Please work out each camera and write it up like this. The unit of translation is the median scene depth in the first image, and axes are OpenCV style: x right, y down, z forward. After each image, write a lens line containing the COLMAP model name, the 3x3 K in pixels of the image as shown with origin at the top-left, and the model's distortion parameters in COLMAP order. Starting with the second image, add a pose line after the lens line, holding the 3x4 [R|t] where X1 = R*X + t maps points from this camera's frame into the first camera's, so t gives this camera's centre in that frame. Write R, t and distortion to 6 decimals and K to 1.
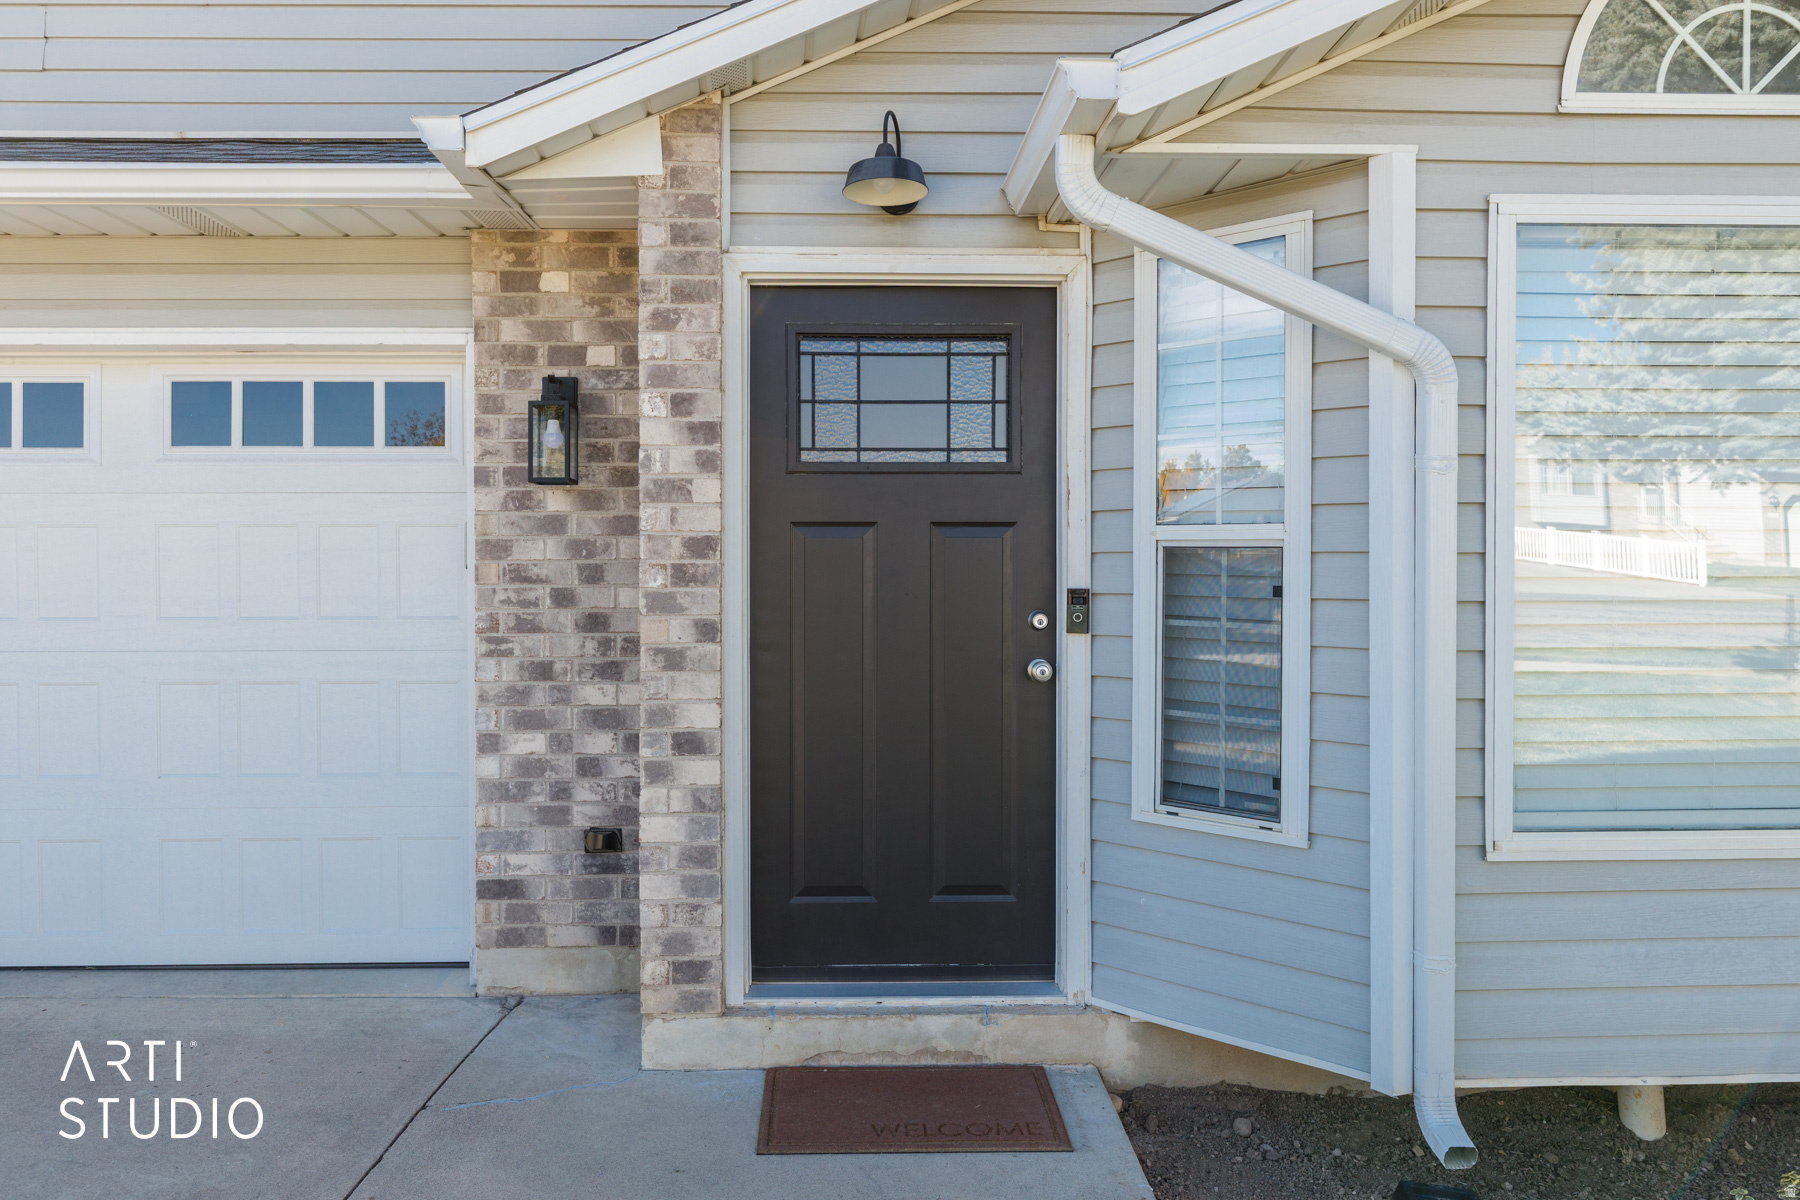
lens RADIAL K [[1246.2, 0, 901.1], [0, 1246.2, 596.0], [0, 0, 1]] dist [0.006083, 0.000592]
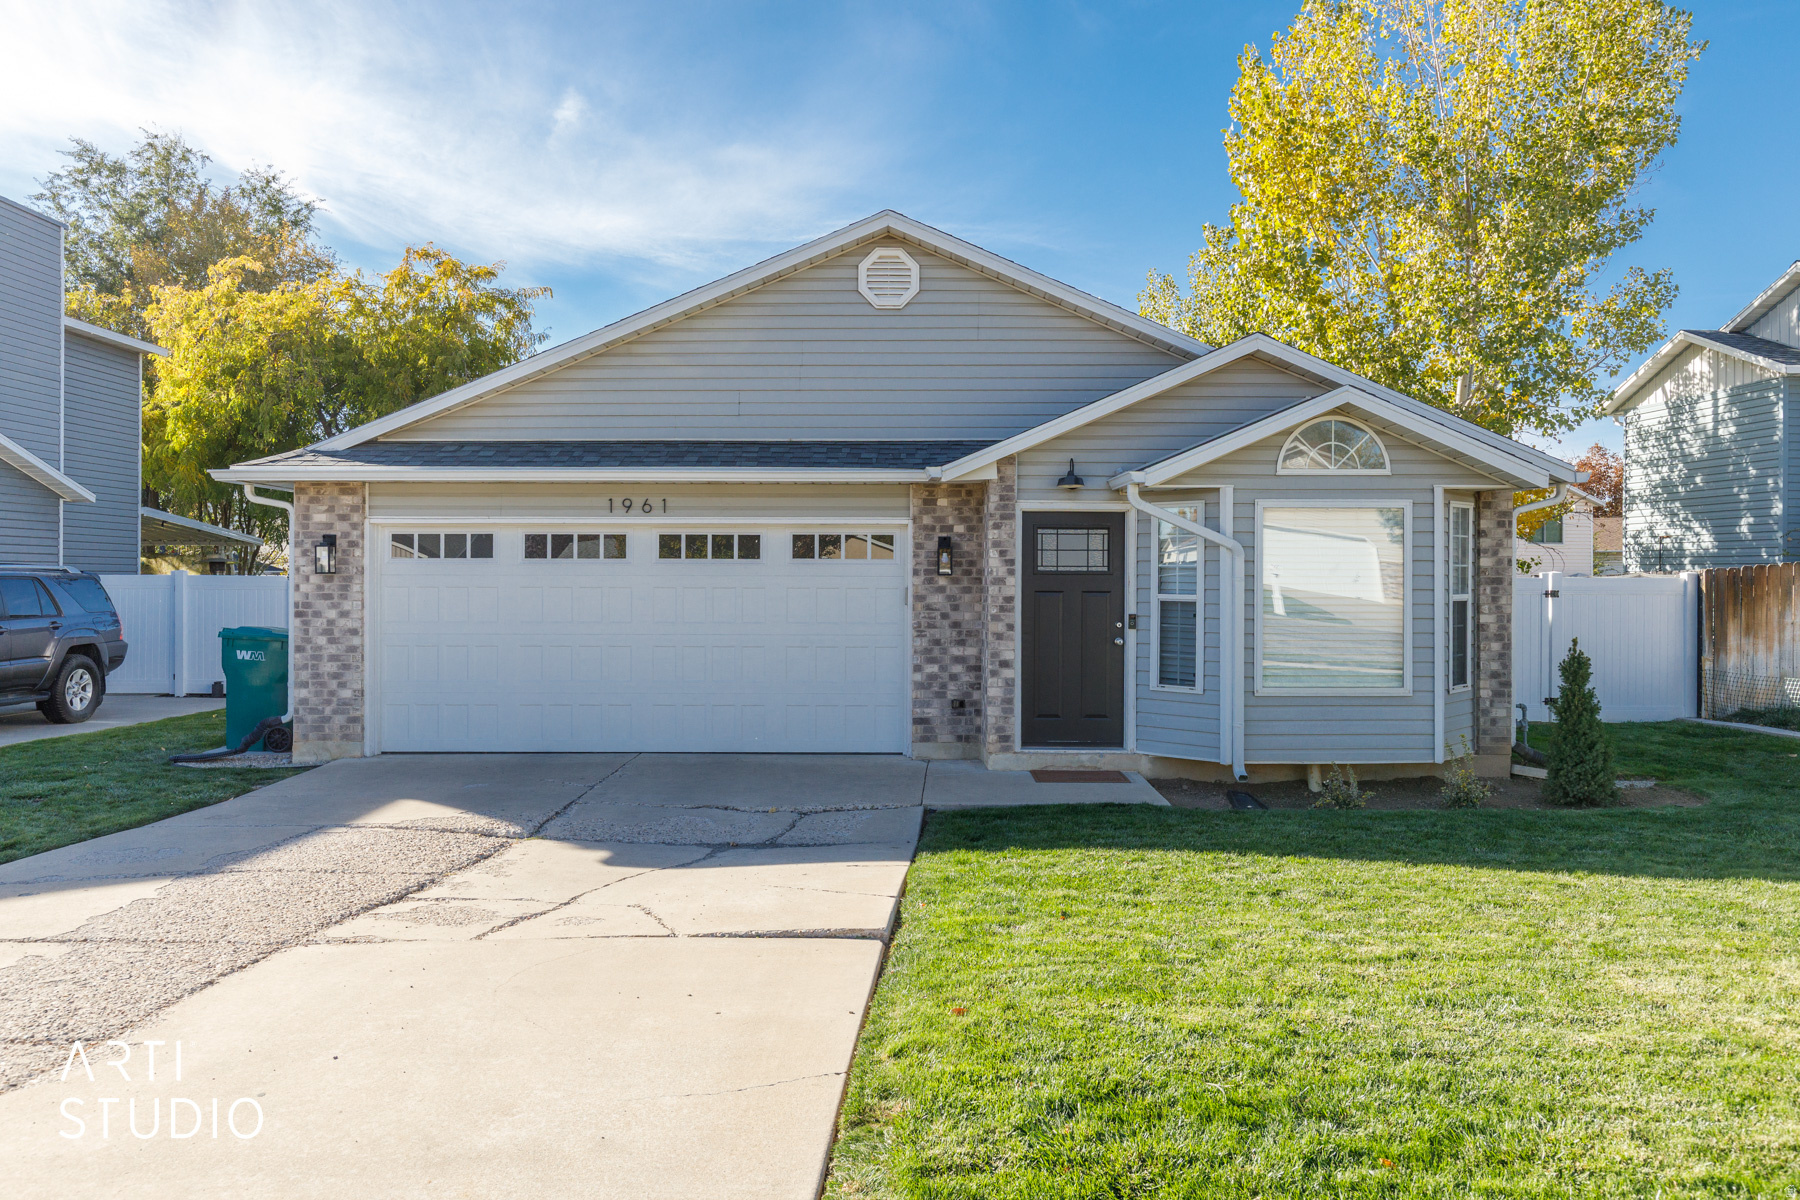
lens RADIAL K [[1246.2, 0, 898.3], [0, 1246.2, 601.3], [0, 0, 1]] dist [0.006083, 0.000592]
pose [[0.999375, 0.005374, -0.034946, -0.307991], [-0.005710, 0.999939, -0.009507, -0.004690], [0.034892, 0.009700, 0.999344, -1.964190]]
